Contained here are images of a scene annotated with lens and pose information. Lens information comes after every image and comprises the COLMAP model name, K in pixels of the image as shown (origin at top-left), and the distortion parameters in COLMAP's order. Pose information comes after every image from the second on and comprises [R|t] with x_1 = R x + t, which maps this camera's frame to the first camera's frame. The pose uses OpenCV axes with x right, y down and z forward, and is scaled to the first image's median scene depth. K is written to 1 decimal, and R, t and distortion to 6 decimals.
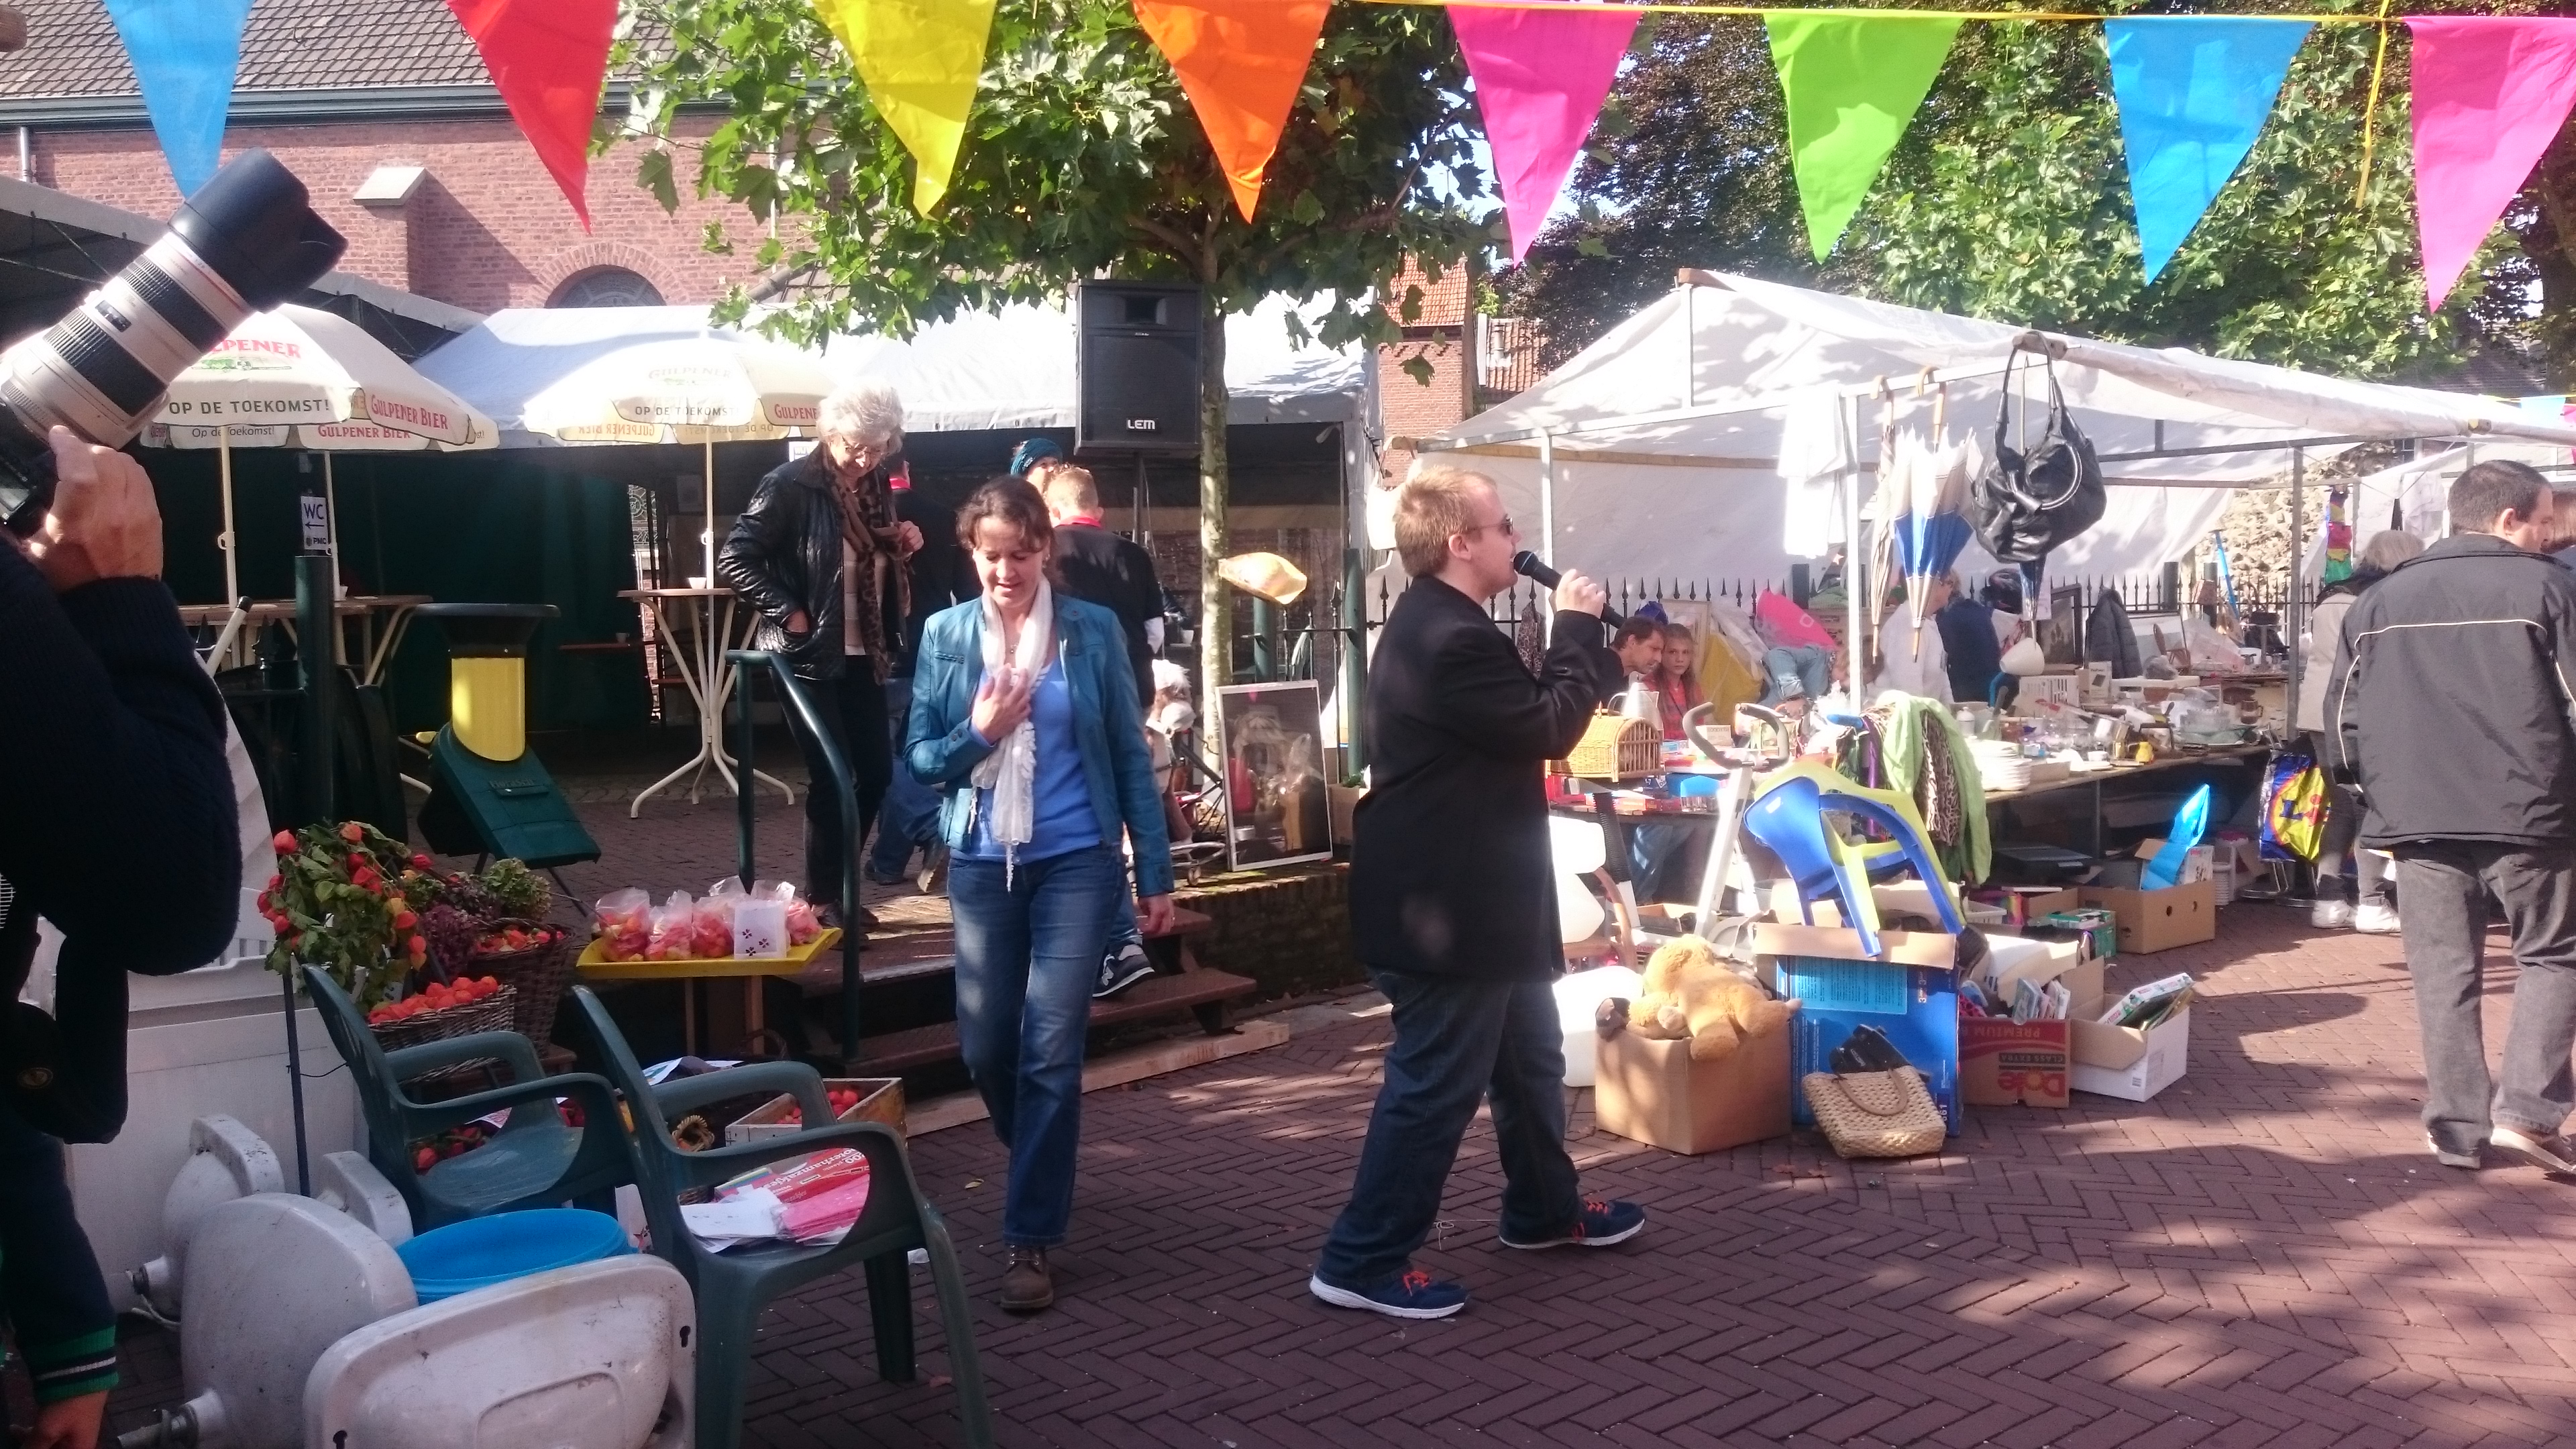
lens RADIAL K [[1738.1, 0, 1276.8], [0, 1738.1, 716.5], [0, 0, 1]] dist [-0.018064, 0.006149]
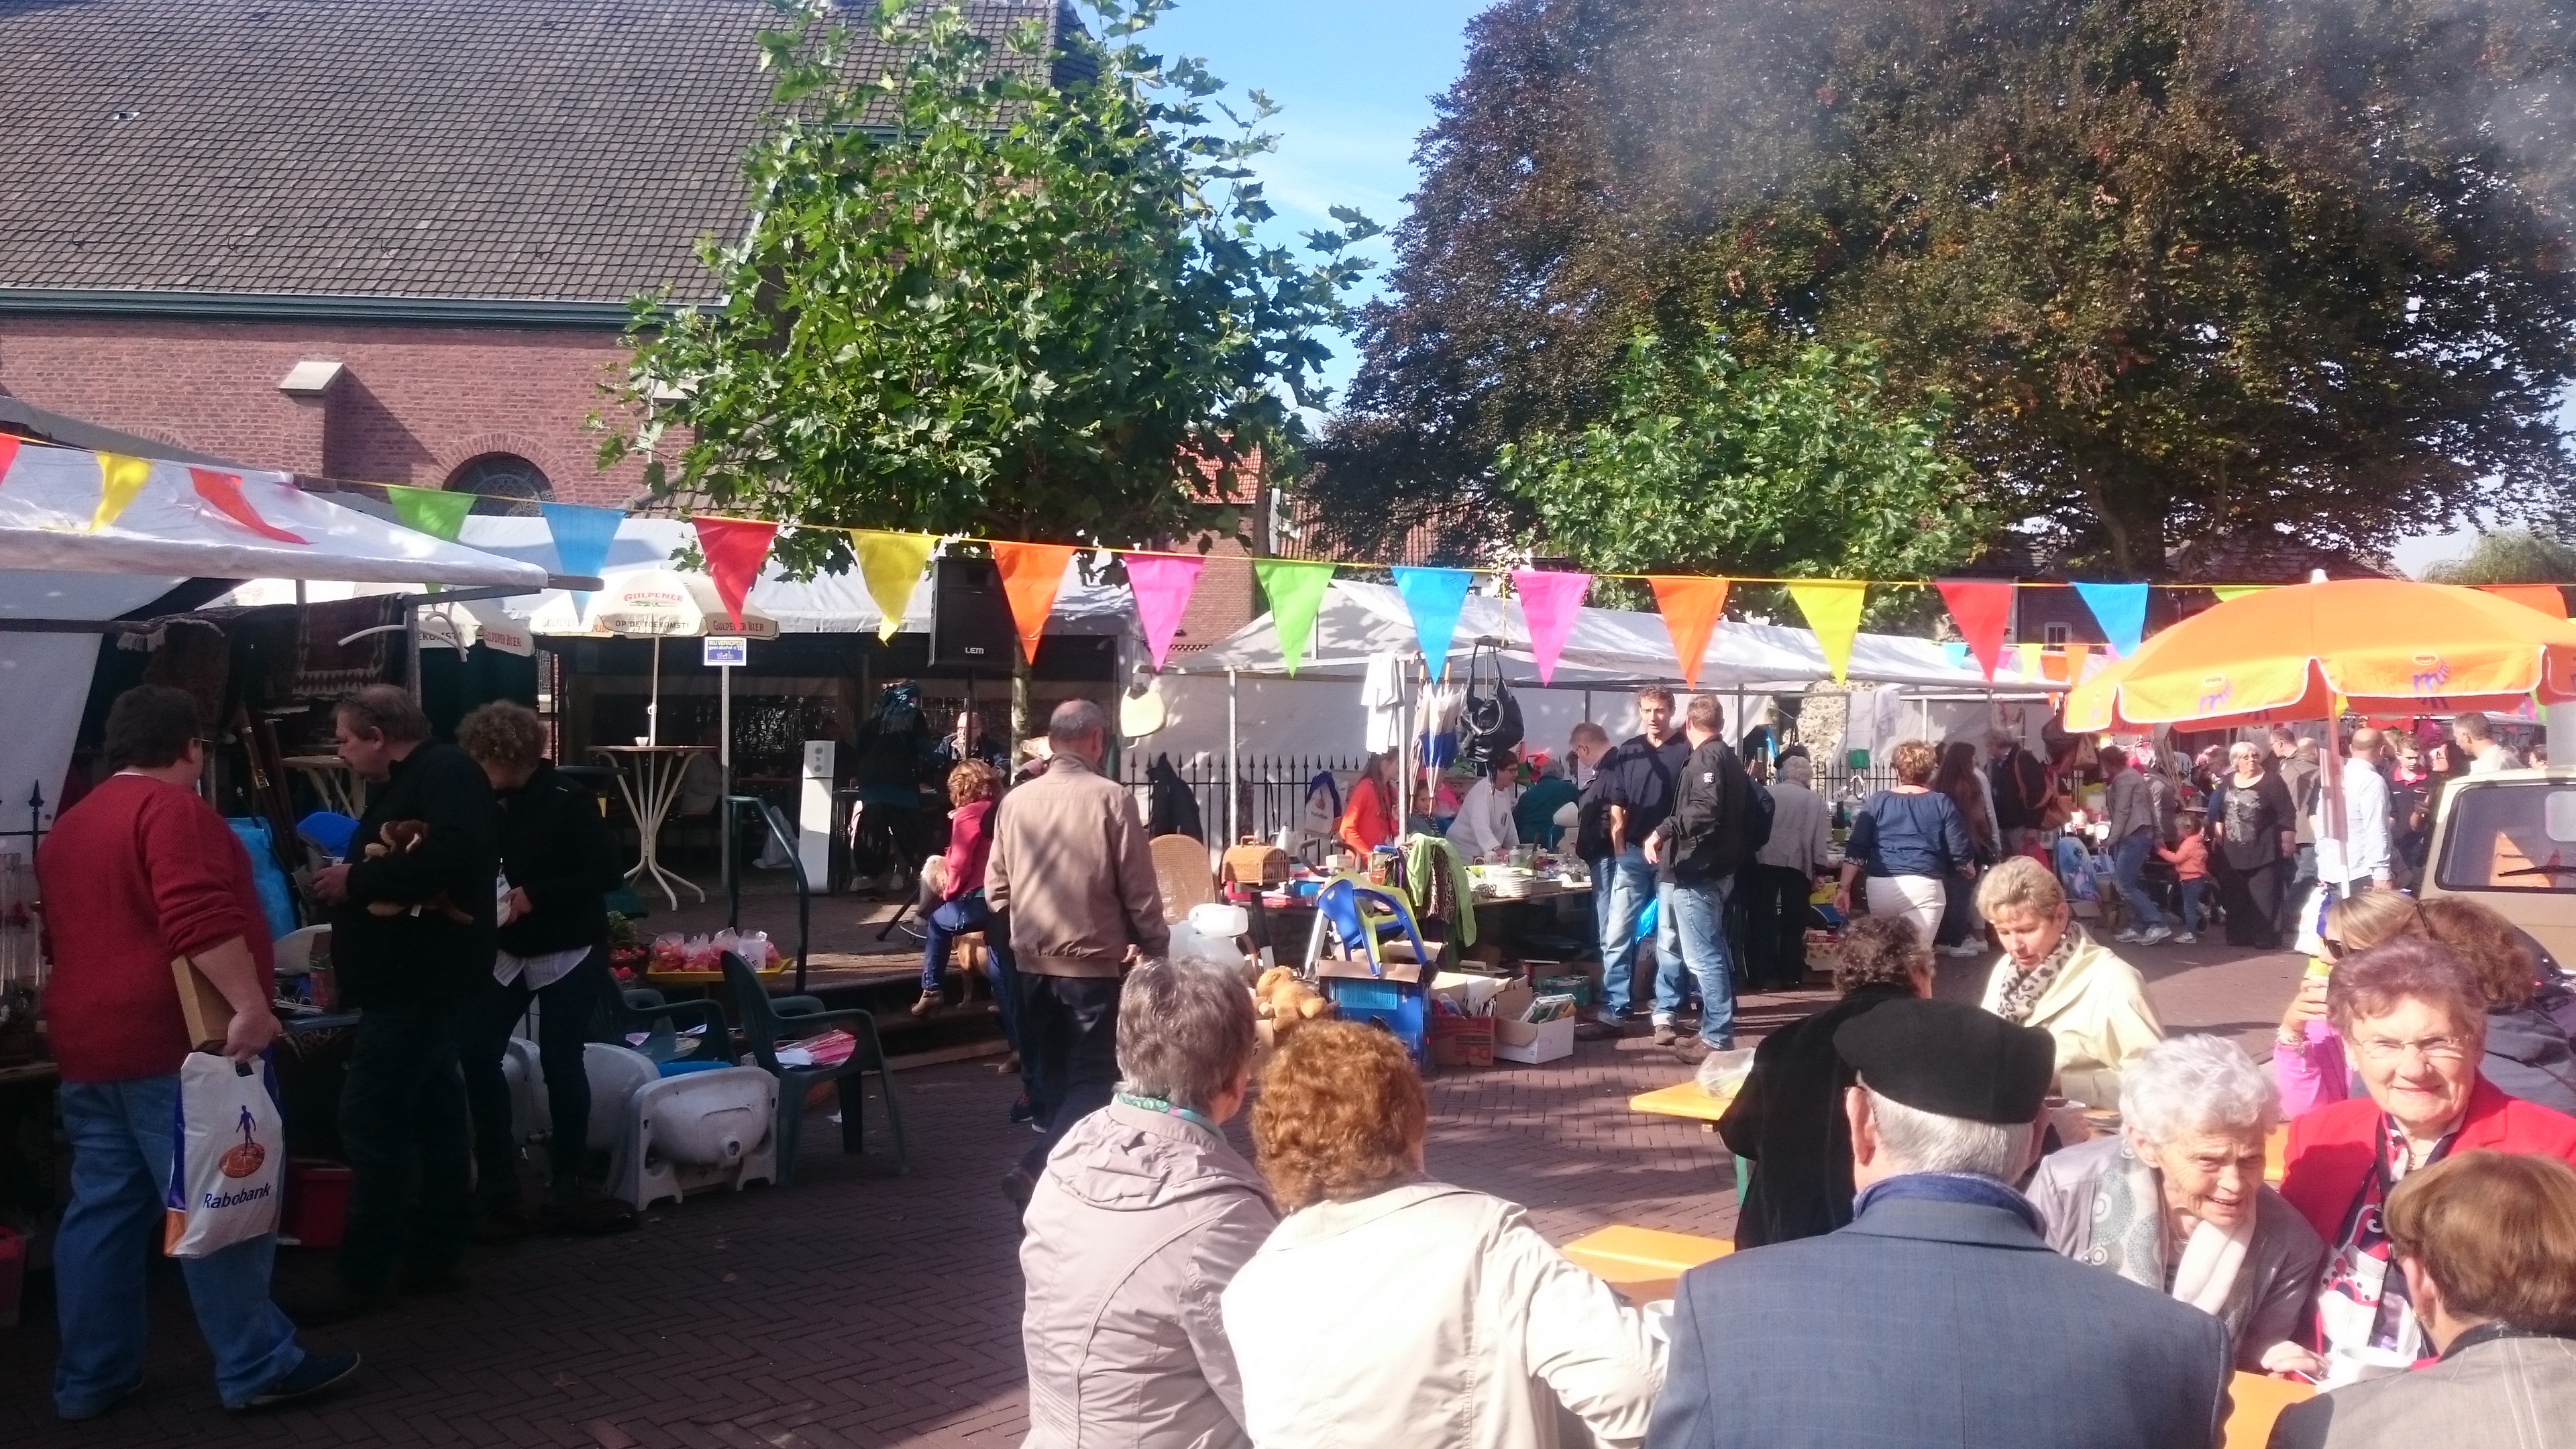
lens RADIAL K [[1738.1, 0, 1314.8], [0, 1738.1, 732.4], [0, 0, 1]] dist [-0.018064, 0.006149]
pose [[0.990904, 0.027801, 0.131667, 0.010379], [-0.017954, 0.996992, -0.075393, 0.007226], [-0.133367, 0.072344, 0.988423, -0.295783]]
